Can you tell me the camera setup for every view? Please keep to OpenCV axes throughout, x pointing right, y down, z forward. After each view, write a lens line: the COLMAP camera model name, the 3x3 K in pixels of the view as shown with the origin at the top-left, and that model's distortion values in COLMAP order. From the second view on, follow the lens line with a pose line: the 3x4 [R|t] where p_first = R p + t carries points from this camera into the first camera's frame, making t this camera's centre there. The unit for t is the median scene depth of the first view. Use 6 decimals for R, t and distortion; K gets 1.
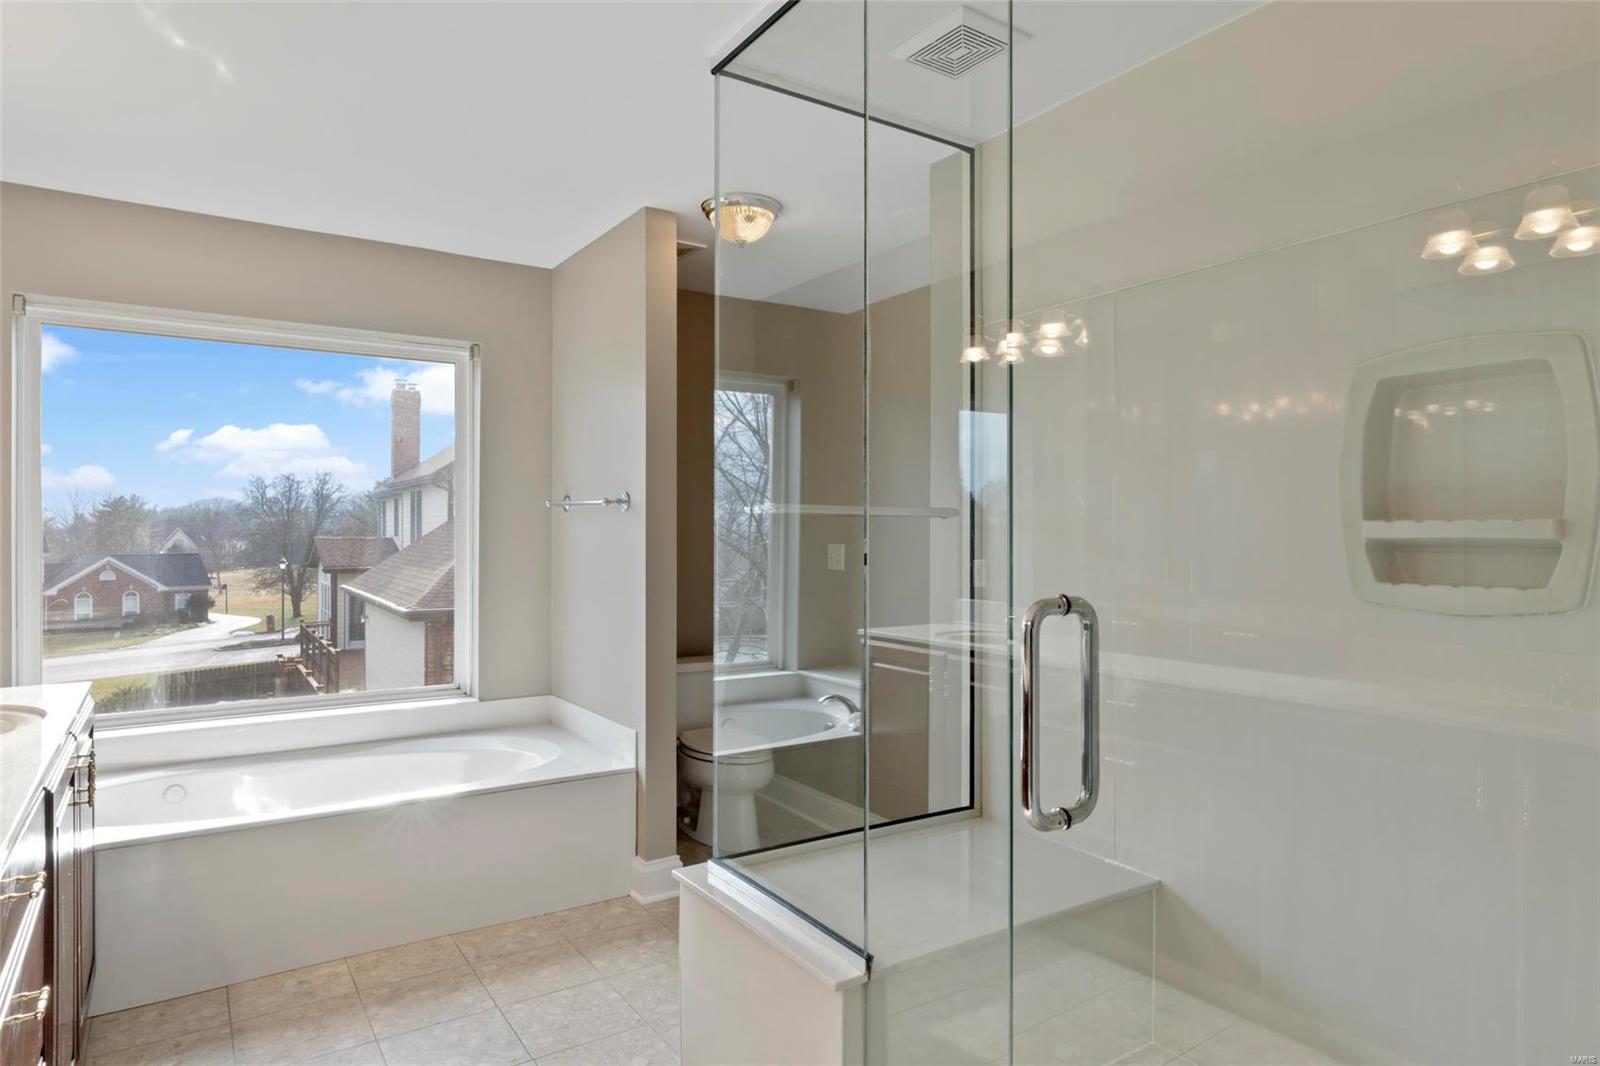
lens RADIAL K [[946.0, 0, 797.9], [0, 946.0, 538.4], [0, 0, 1]] dist [0.008847, 0.002162]
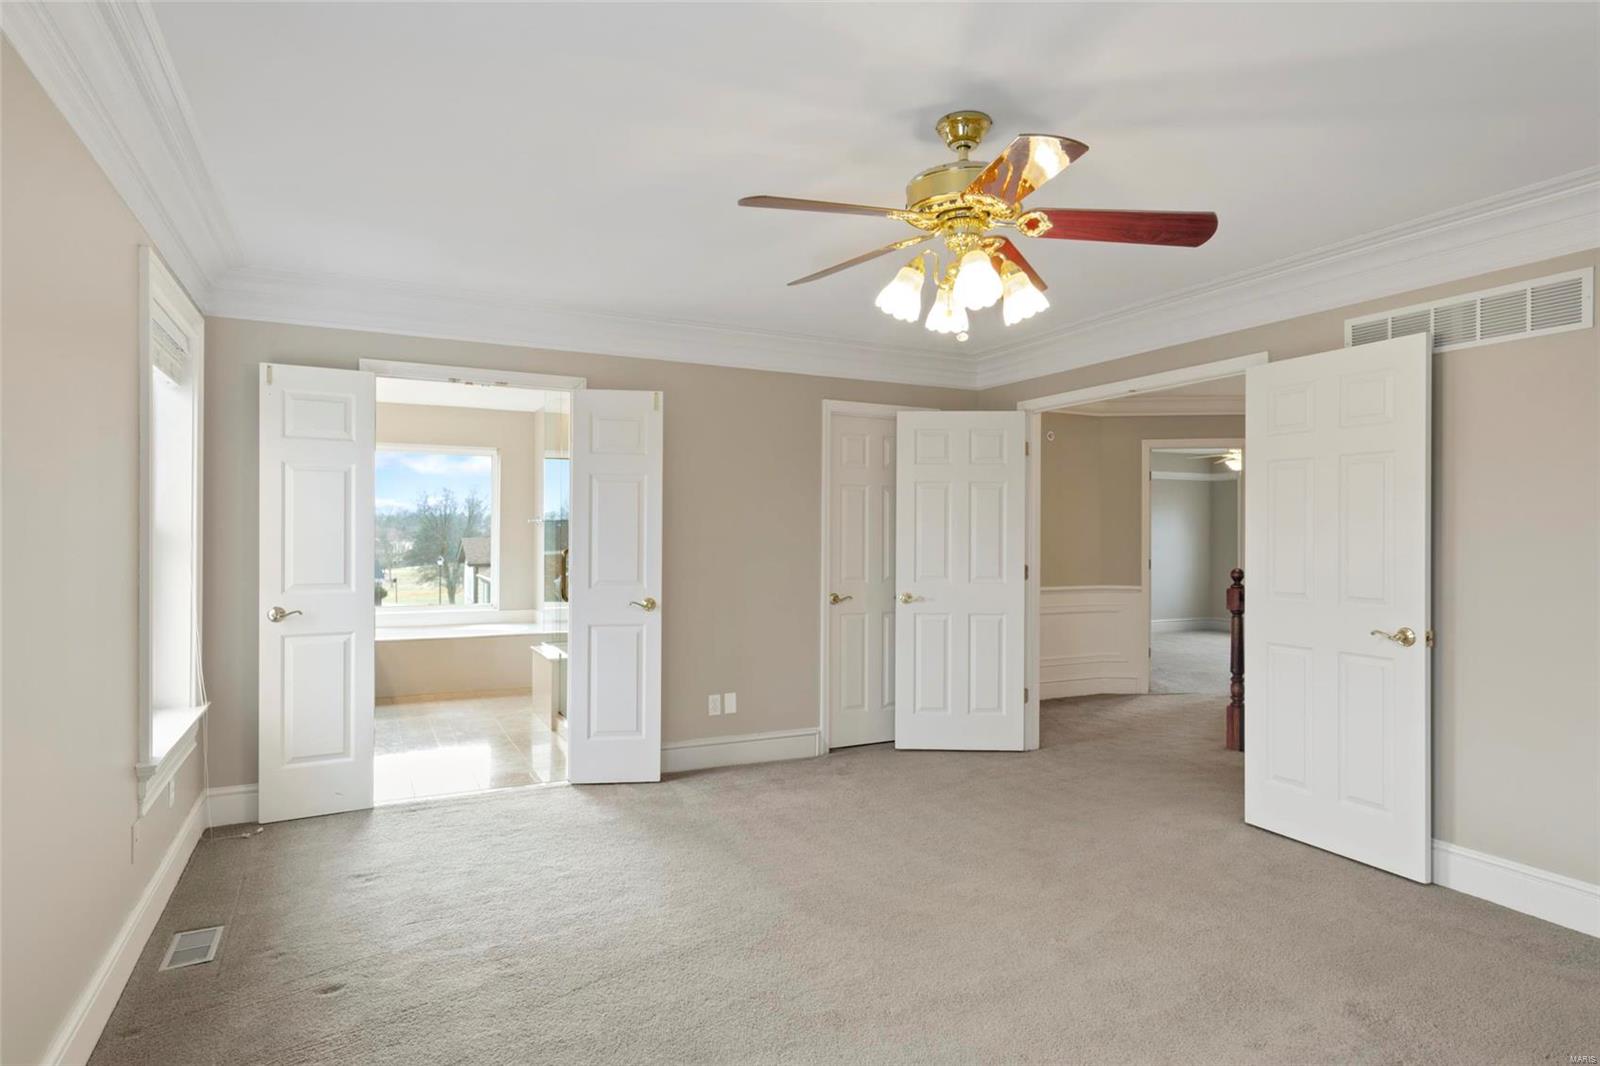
lens RADIAL K [[946.0, 0, 808.7], [0, 946.0, 535.4], [0, 0, 1]] dist [0.008847, 0.002162]
pose [[0.991250, 0.002676, -0.131973, 0.106606], [-0.003634, 0.999969, -0.007020, 0.001834], [0.131950, 0.007438, 0.991228, -0.174555]]
